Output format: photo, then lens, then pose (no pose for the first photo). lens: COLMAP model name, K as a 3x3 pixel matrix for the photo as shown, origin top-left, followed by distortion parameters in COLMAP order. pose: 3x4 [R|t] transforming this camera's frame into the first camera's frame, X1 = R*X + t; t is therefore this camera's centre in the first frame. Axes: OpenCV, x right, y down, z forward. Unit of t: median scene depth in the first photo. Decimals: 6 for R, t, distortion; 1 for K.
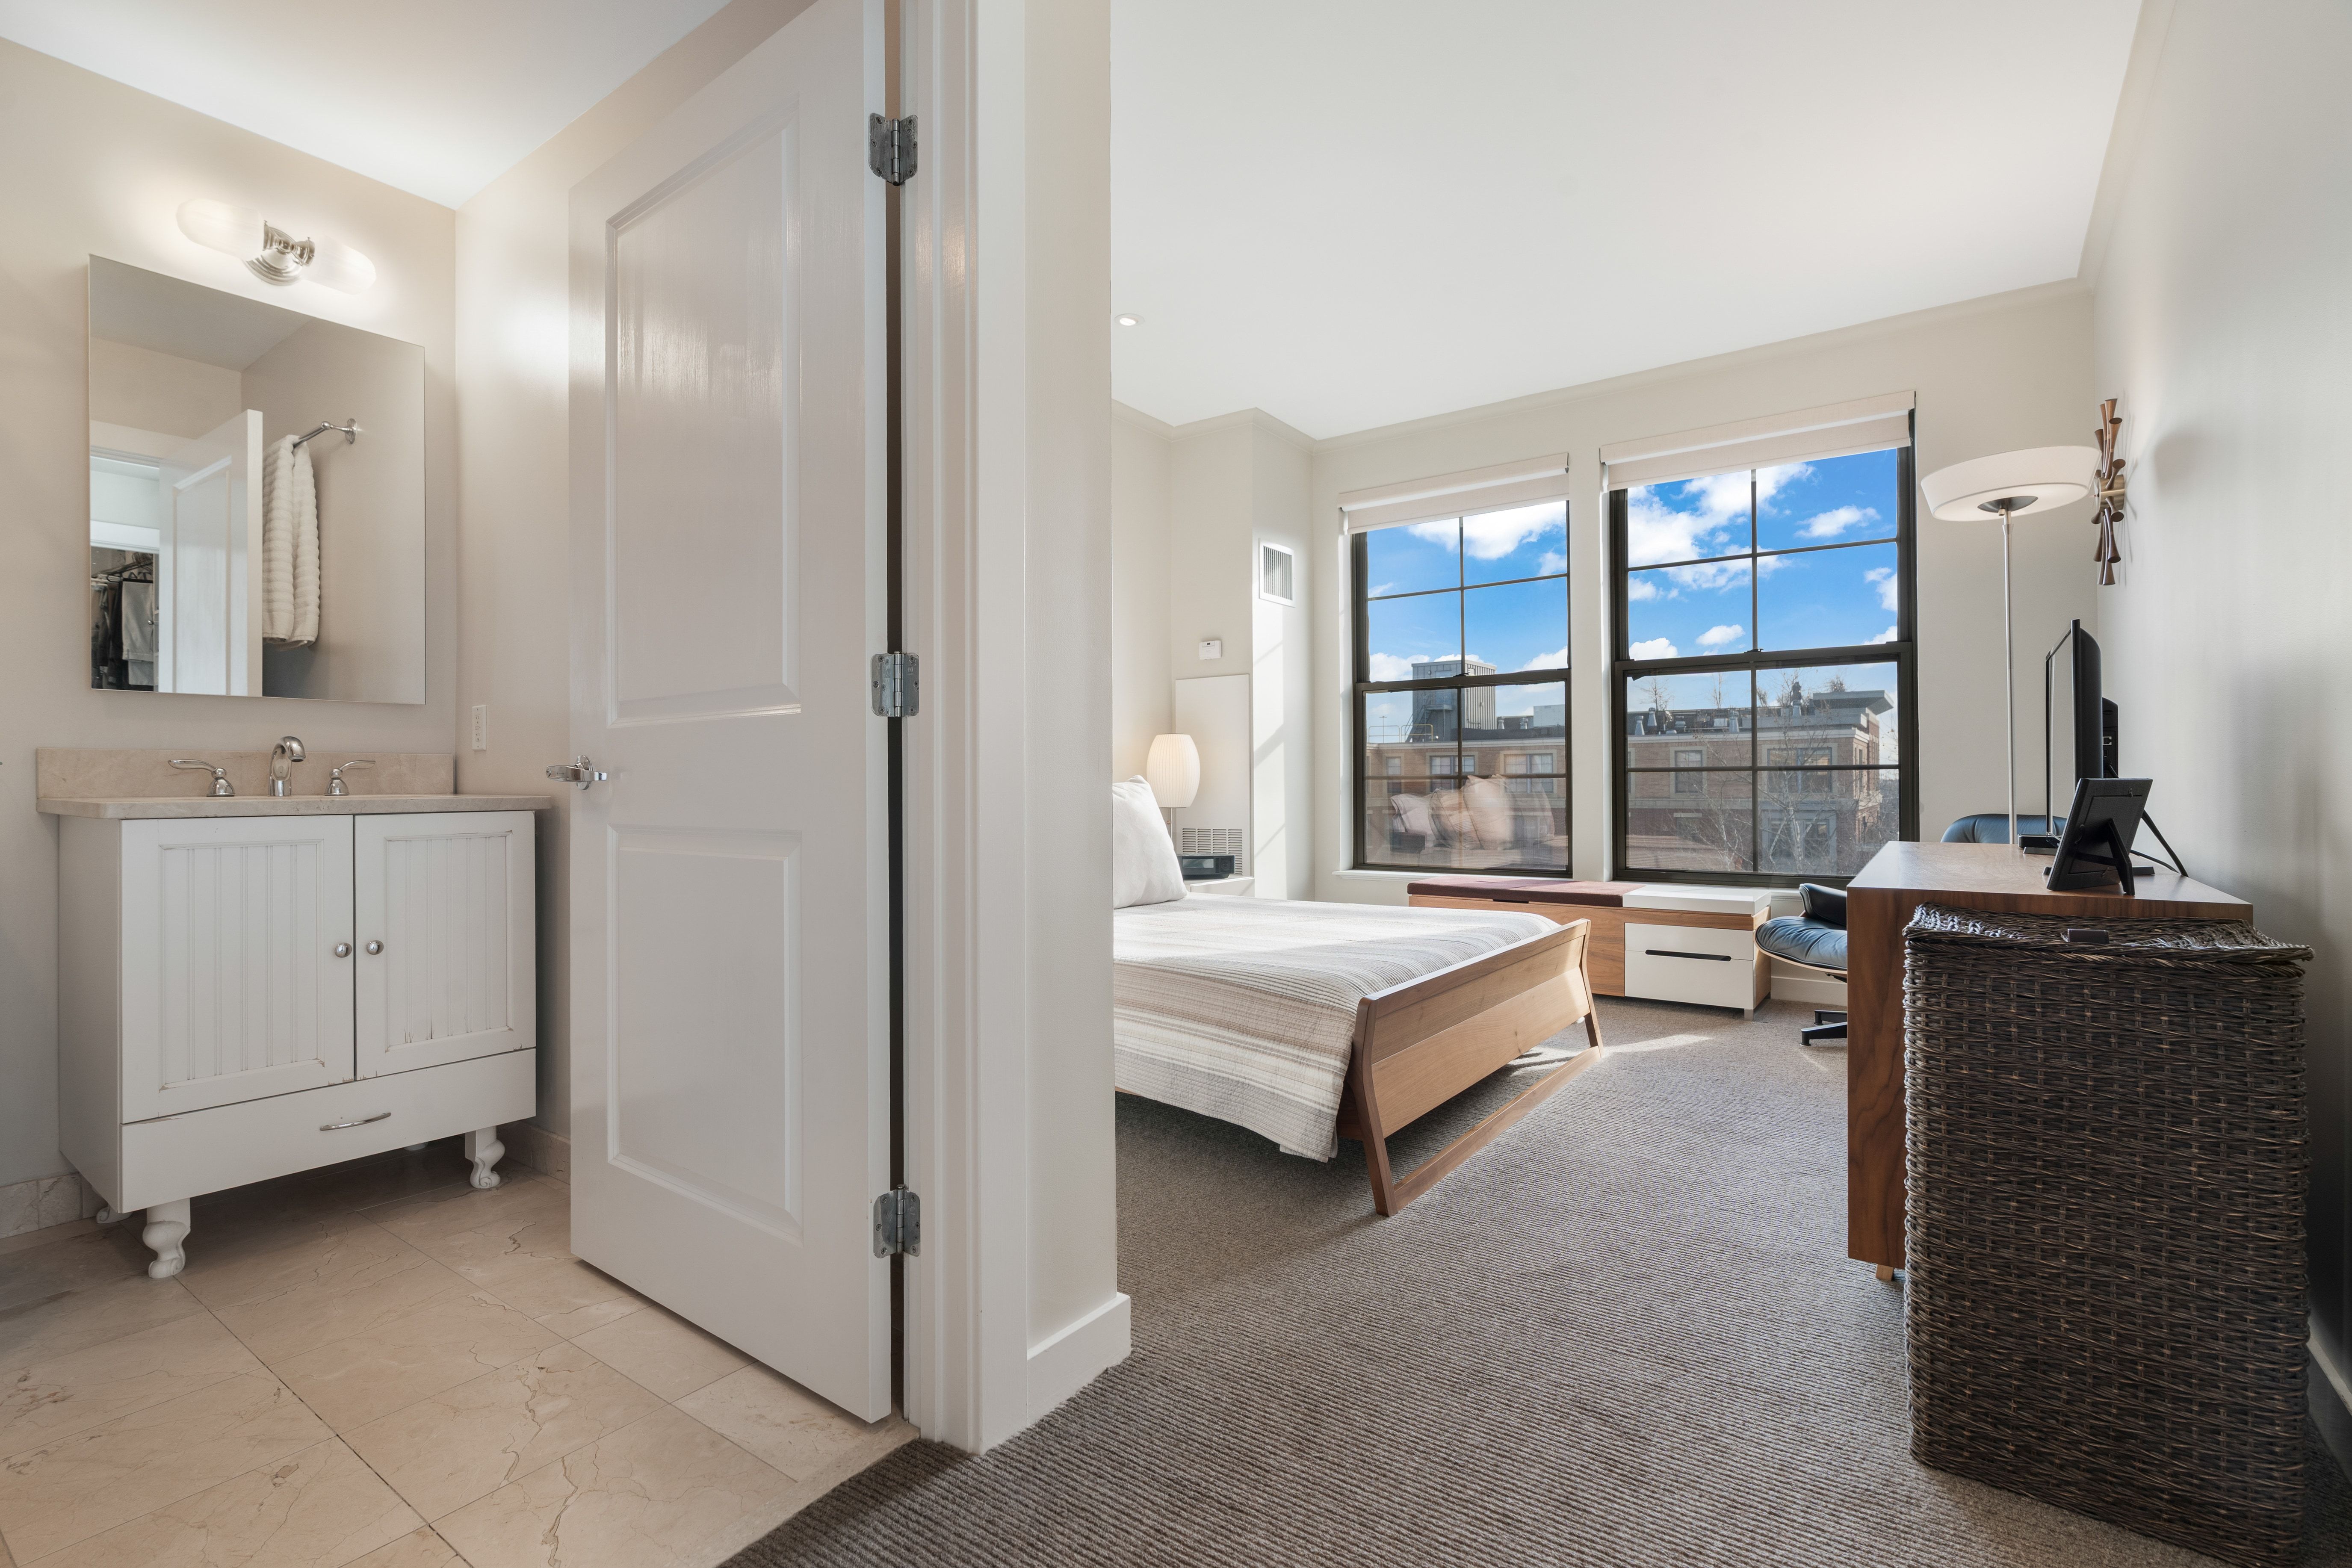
lens RADIAL K [[1081.7, 0, 1175.7], [0, 1081.7, 785.5], [0, 0, 1]] dist [-0.004045, -0.000238]
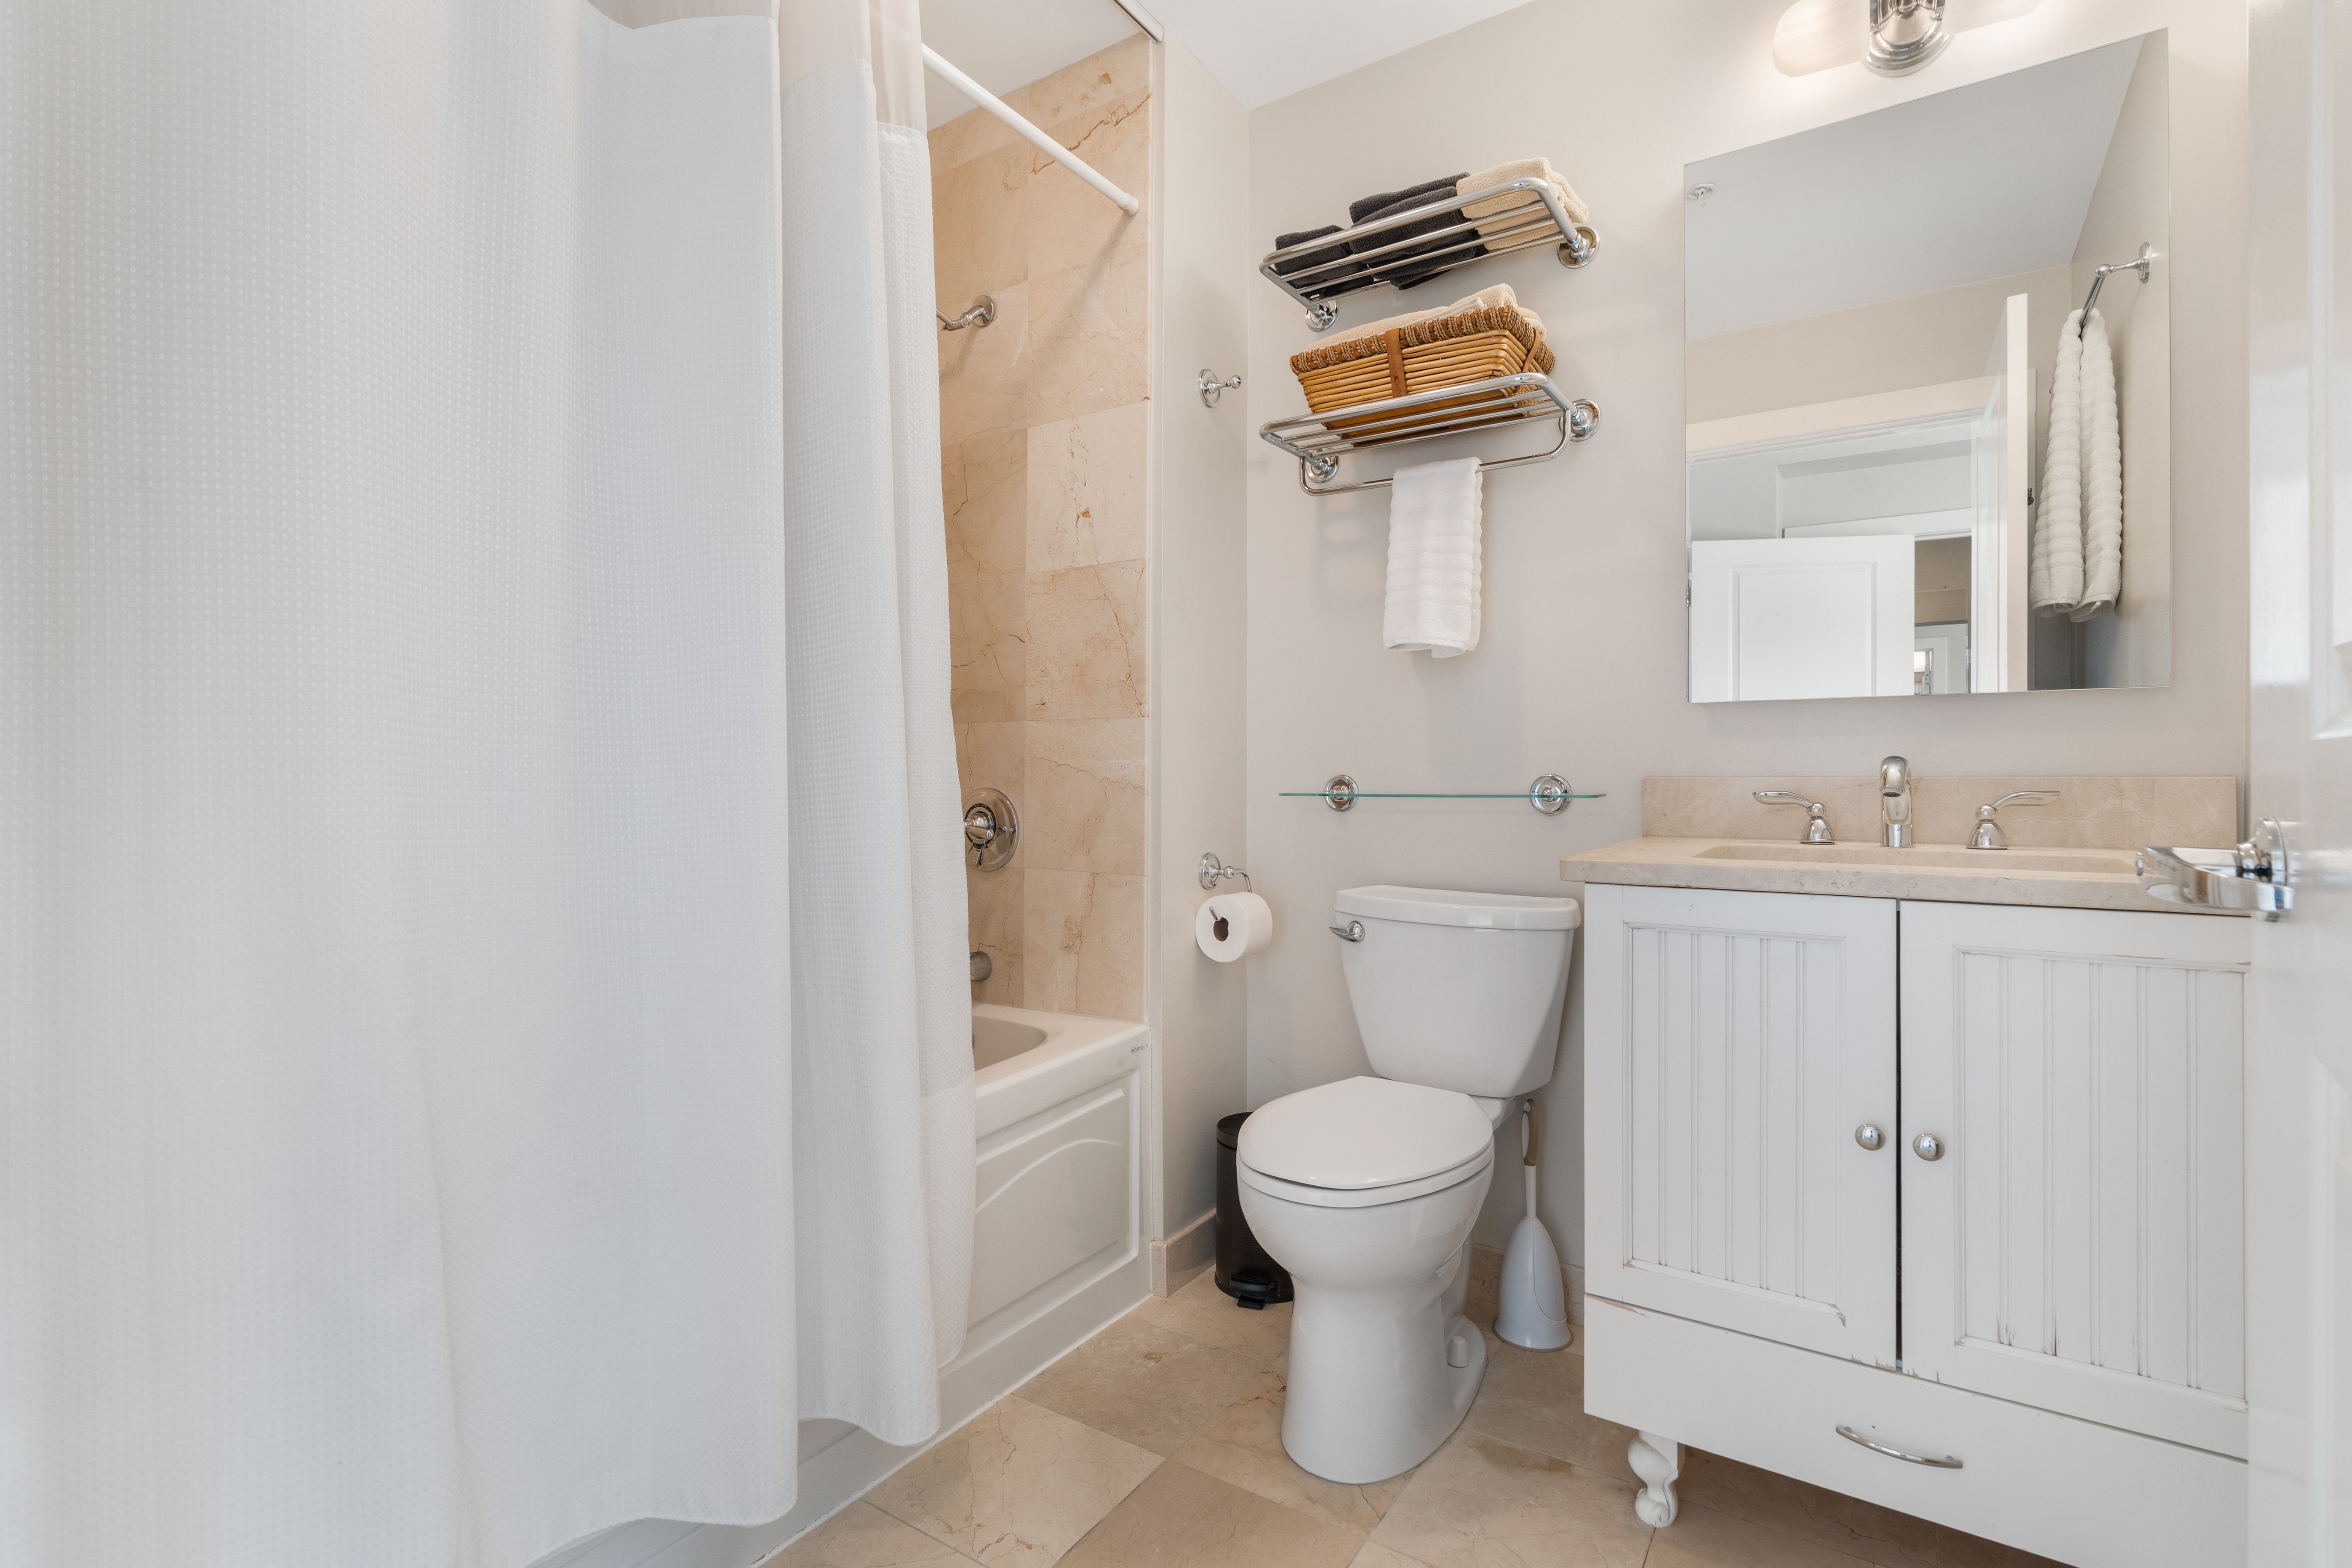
lens RADIAL K [[1081.7, 0, 1178.5], [0, 1081.7, 777.6], [0, 0, 1]] dist [-0.004045, -0.000238]
pose [[0.028278, 0.003203, -0.999595, -0.178666], [-0.001237, 0.999994, 0.003170, -0.031447], [0.999599, 0.001147, 0.028282, 0.513551]]
